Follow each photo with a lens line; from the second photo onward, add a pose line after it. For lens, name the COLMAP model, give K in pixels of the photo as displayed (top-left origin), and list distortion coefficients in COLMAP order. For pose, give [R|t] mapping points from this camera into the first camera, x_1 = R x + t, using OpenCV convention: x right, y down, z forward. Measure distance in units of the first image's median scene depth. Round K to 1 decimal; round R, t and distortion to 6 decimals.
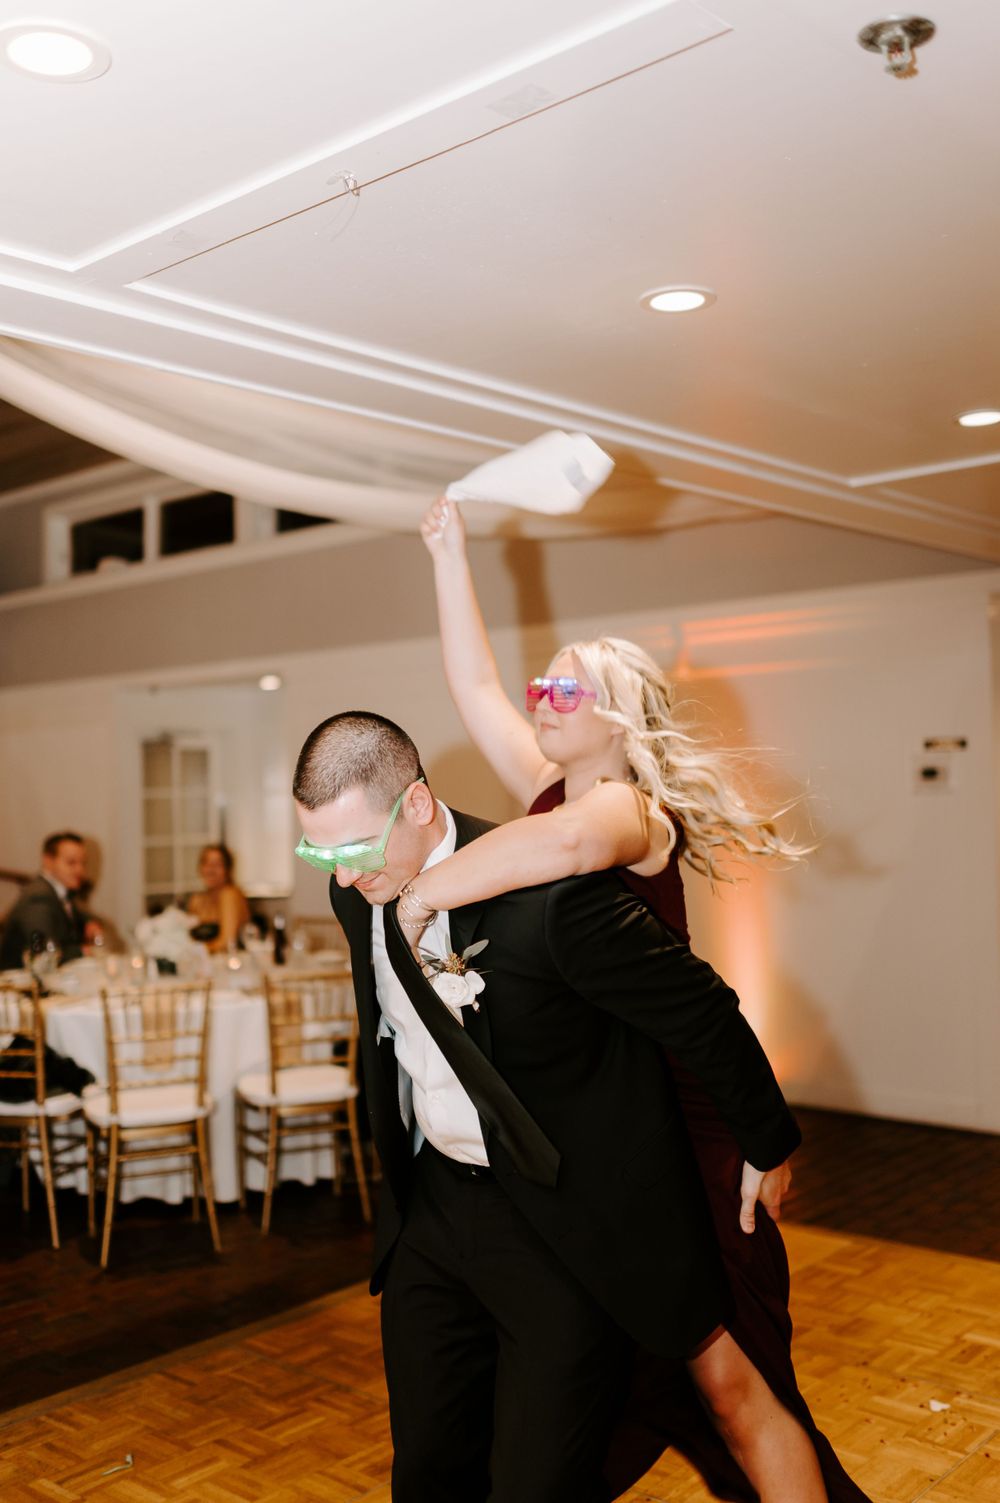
lens RADIAL K [[1499.2, 0, 495.5], [0, 1499.2, 744.2], [0, 0, 1]] dist [-0.001473, -0.007449]
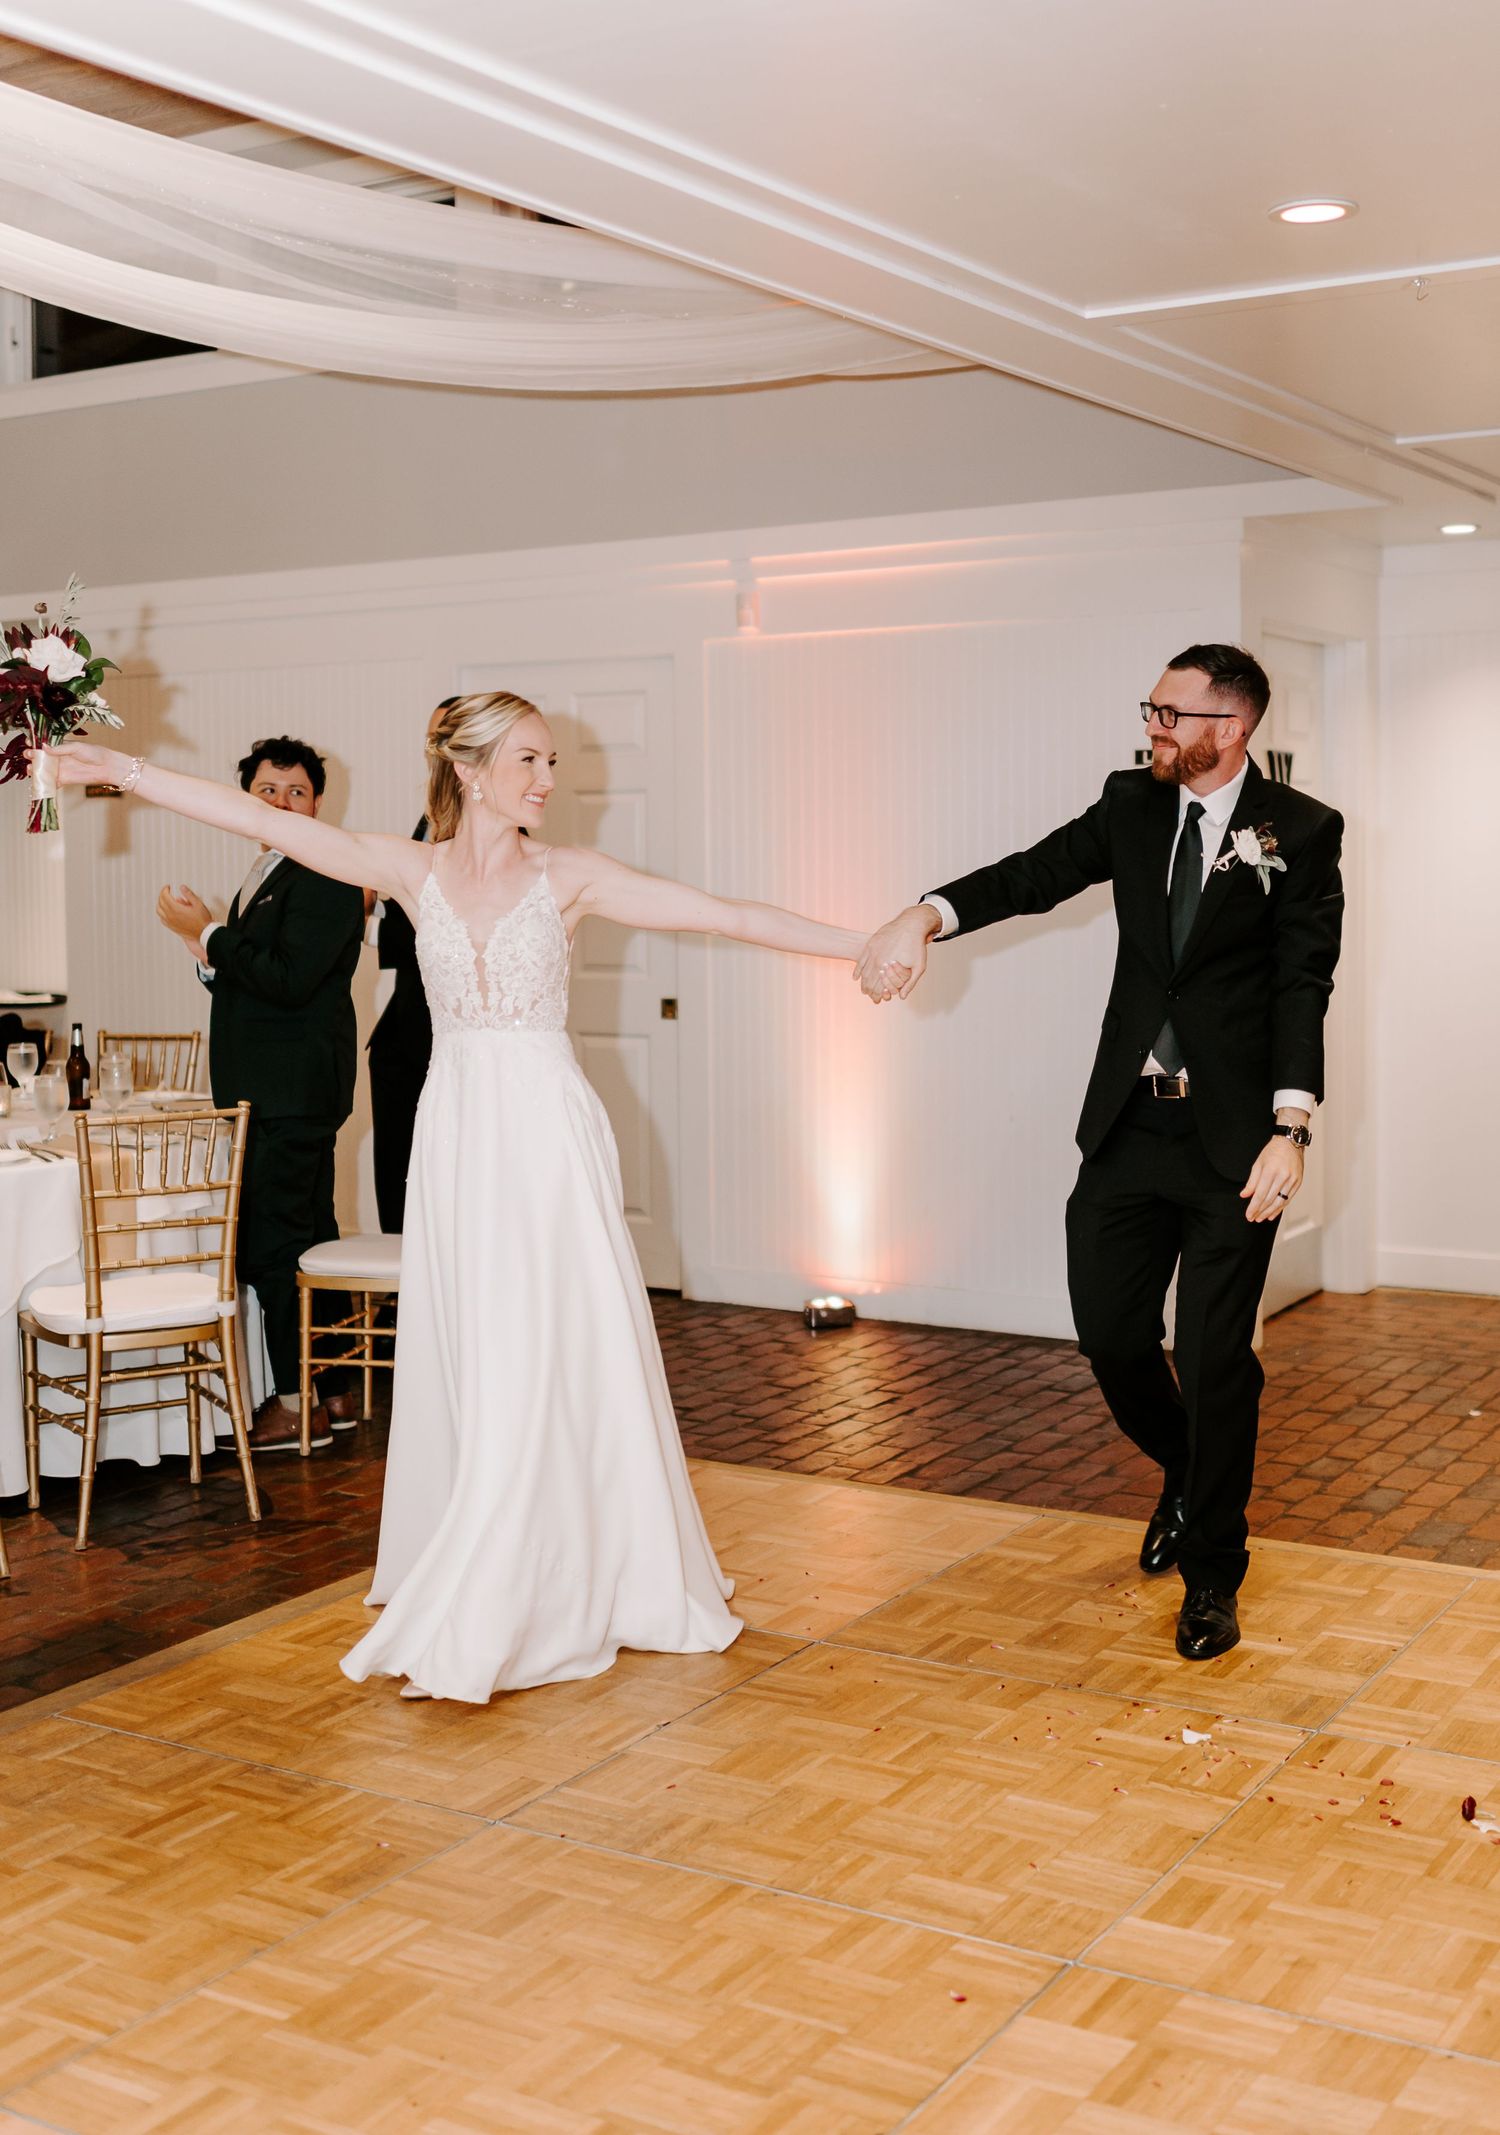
lens RADIAL K [[2464.4, 0, 845.6], [0, 2464.4, 985.9], [0, 0, 1]] dist [0.003099, -0.013993]
pose [[0.980881, 0.002423, 0.194592, -0.059556], [-0.018817, 0.996418, 0.082445, 0.021687], [-0.193695, -0.084530, 0.977413, -0.005812]]
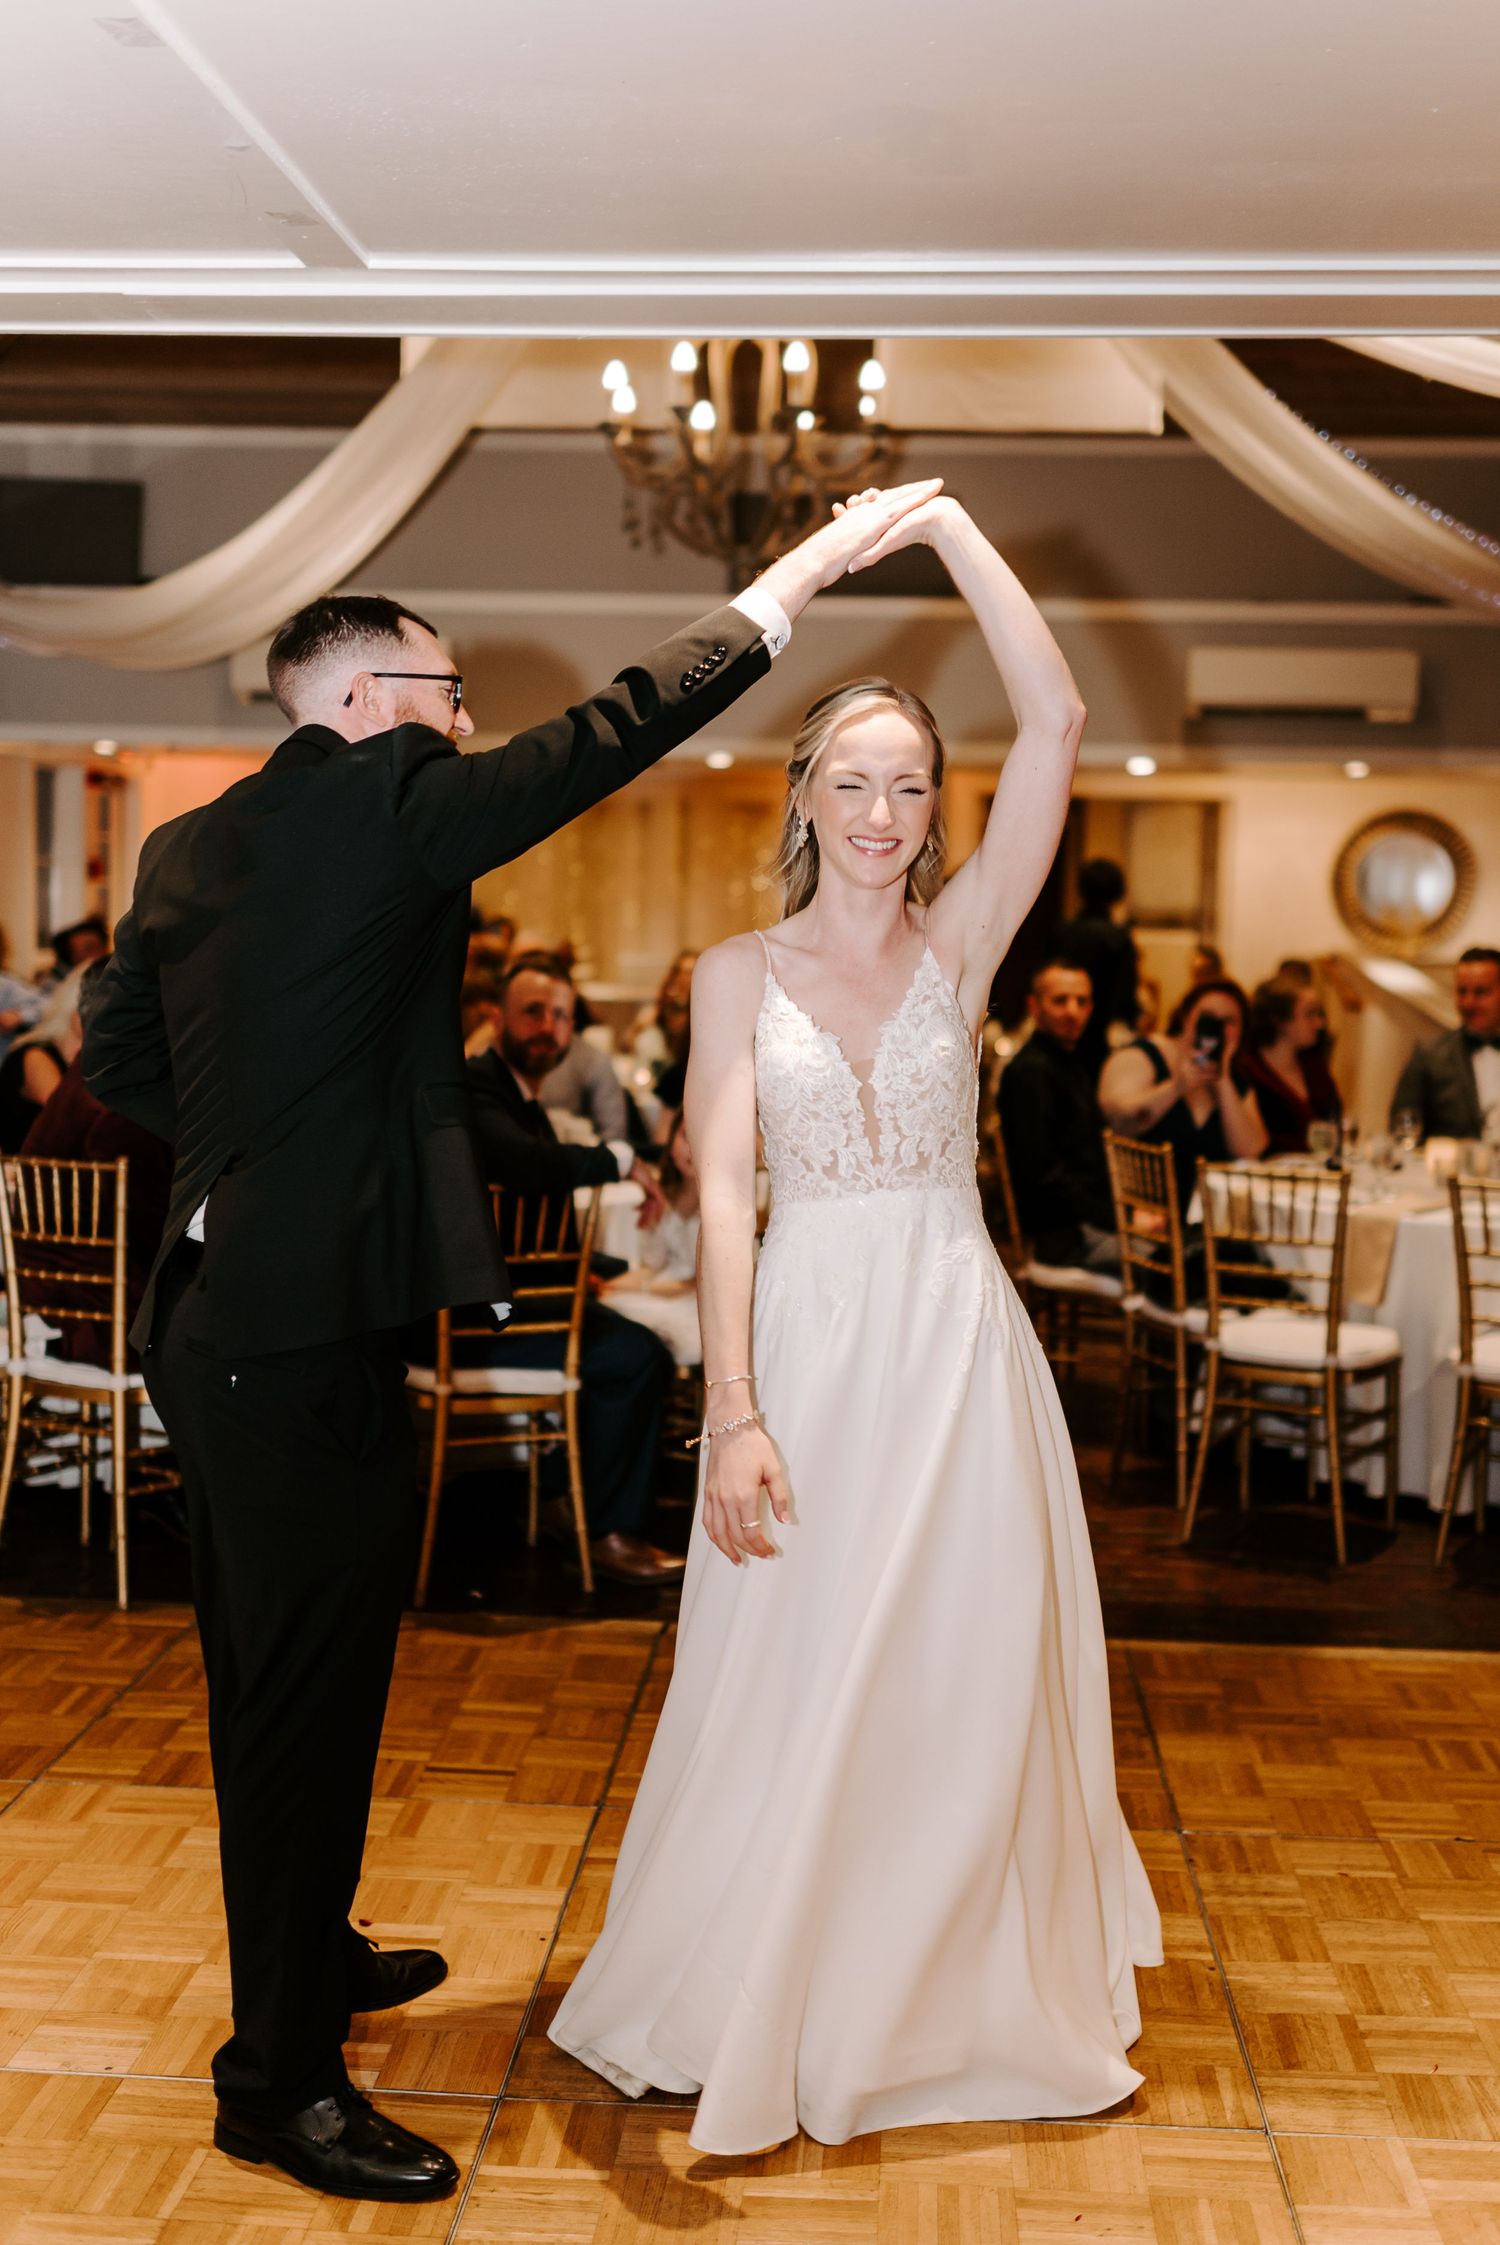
lens RADIAL K [[2434.9, 0, 748.6], [0, 2434.9, 1162.2], [0, 0, 1]] dist [-0.002789, -0.021292]
pose [[0.616038, 0.127029, -0.777406, 0.601701], [-0.011665, 0.988274, 0.152241, -0.006693], [0.787630, -0.084718, 0.610297, 0.166639]]
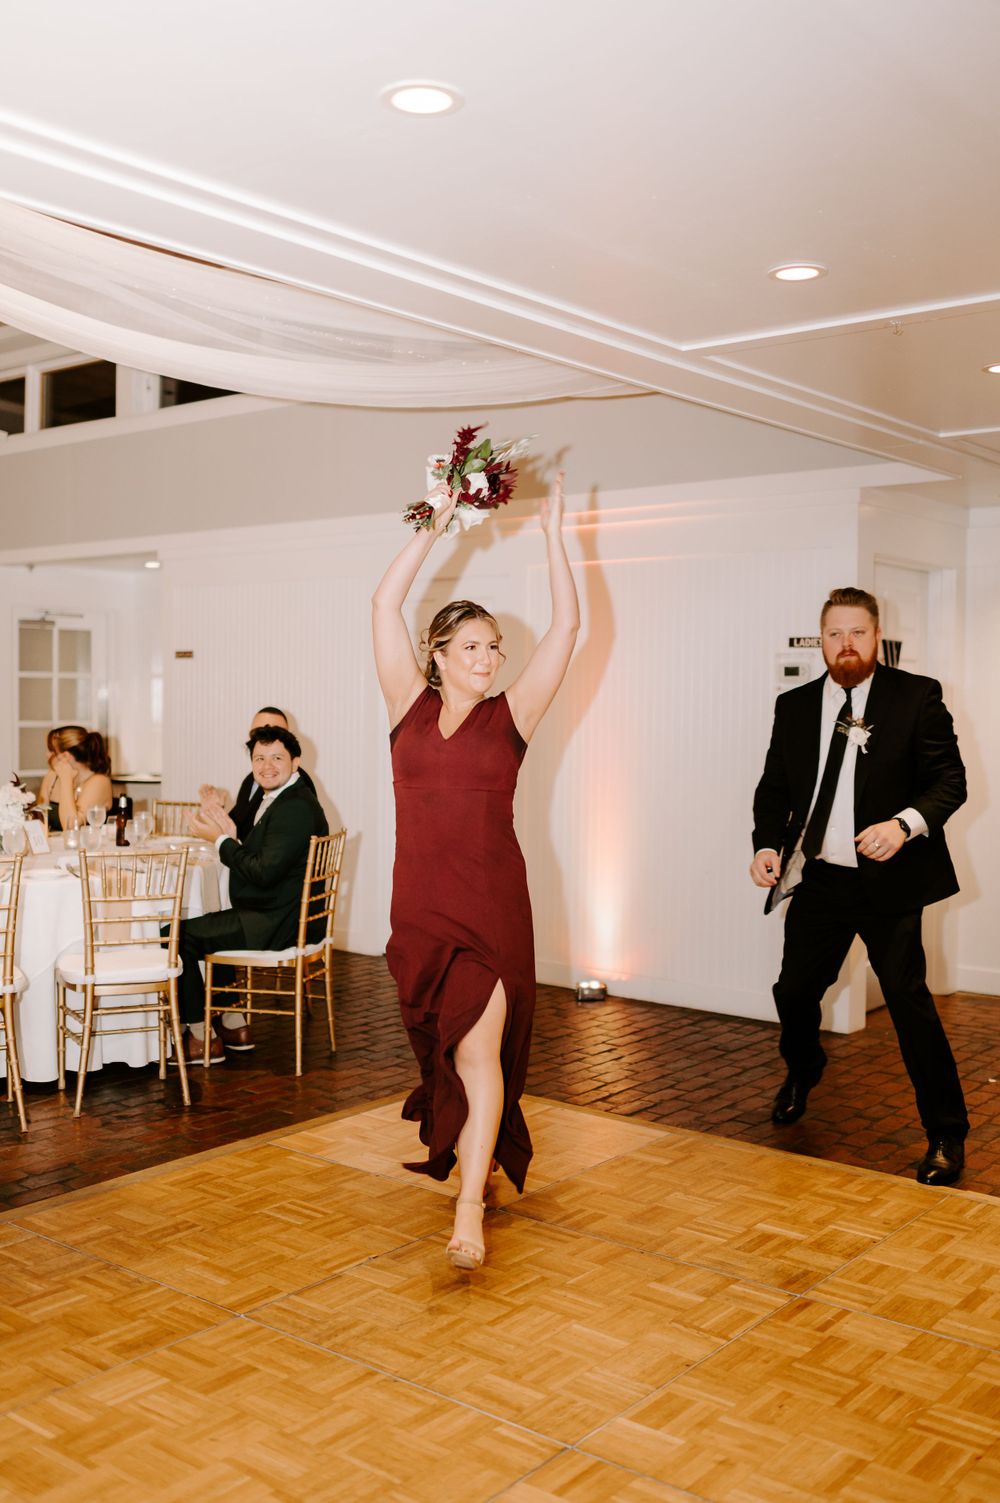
lens RADIAL K [[1496.6, 0, 500.0], [0, 1496.6, 751.5], [0, 0, 1]] dist [0.008237, -0.025759]
pose [[0.998335, 0.031591, 0.048270, 0.085926], [-0.034735, 0.997230, 0.065768, 0.022980], [-0.046058, -0.067335, 0.996667, 0.041349]]
